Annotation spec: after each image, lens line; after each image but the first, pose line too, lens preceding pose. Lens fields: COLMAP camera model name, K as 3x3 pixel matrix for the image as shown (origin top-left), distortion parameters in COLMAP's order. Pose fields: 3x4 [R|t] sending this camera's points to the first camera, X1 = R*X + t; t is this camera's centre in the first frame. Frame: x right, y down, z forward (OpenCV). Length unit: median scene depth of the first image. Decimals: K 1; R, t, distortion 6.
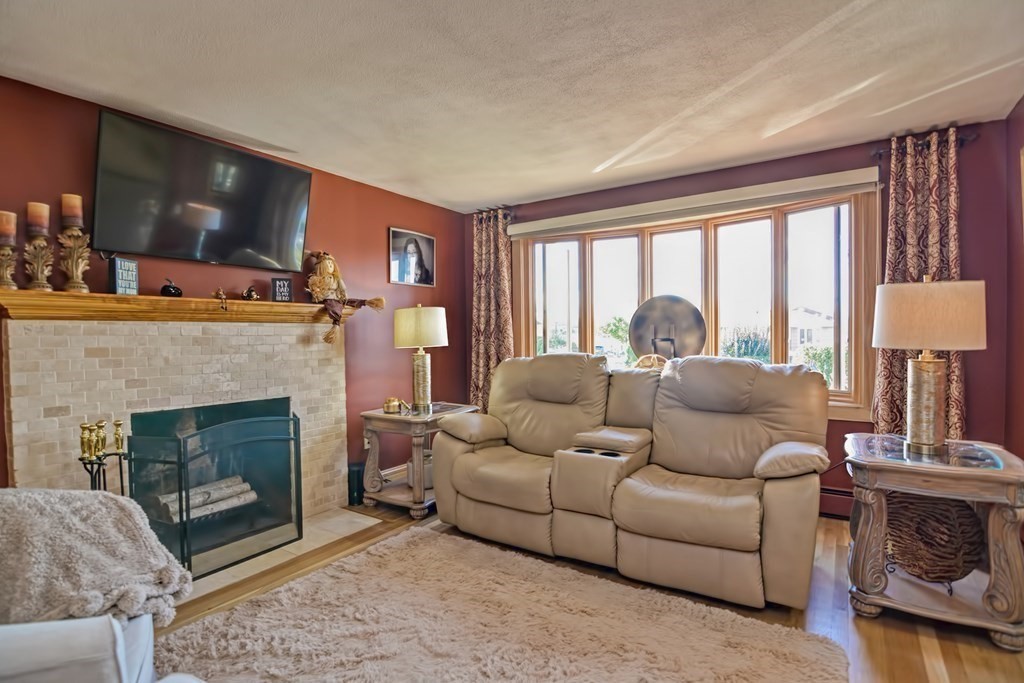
lens RADIAL K [[493.4, 0, 517.9], [0, 493.4, 343.8], [0, 0, 1]] dist [-0.010495, -0.005540]
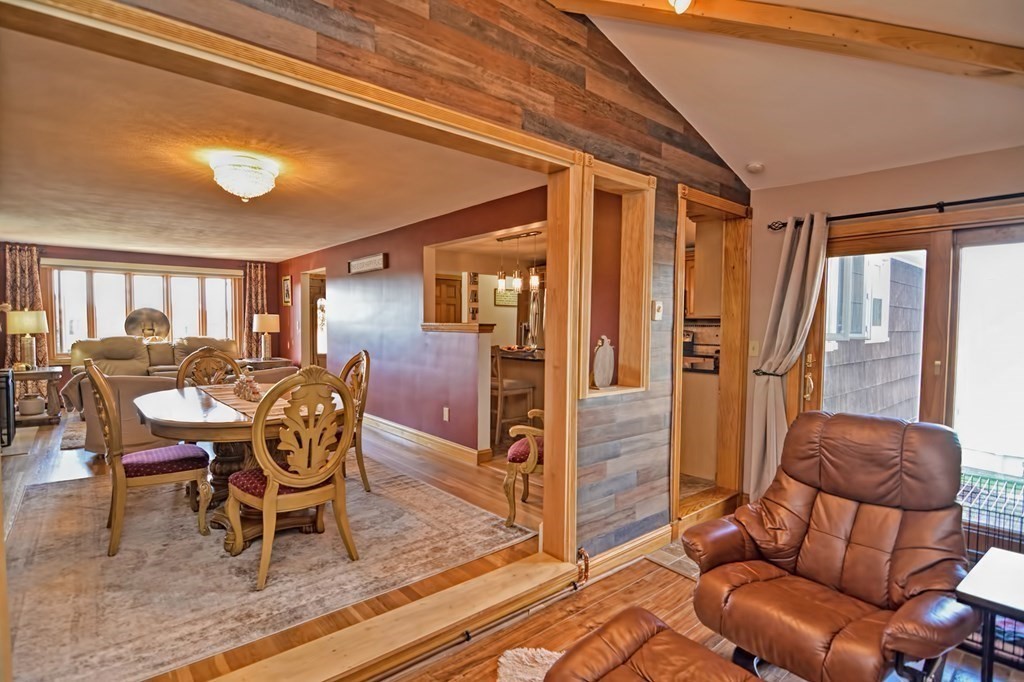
lens RADIAL K [[493.4, 0, 512.9], [0, 493.4, 344.2], [0, 0, 1]] dist [-0.010495, -0.005540]
pose [[0.254473, -0.026109, 0.966727, -1.481489], [0.005874, 0.999659, 0.025452, 0.011639], [-0.967062, -0.000798, 0.254540, -1.136312]]
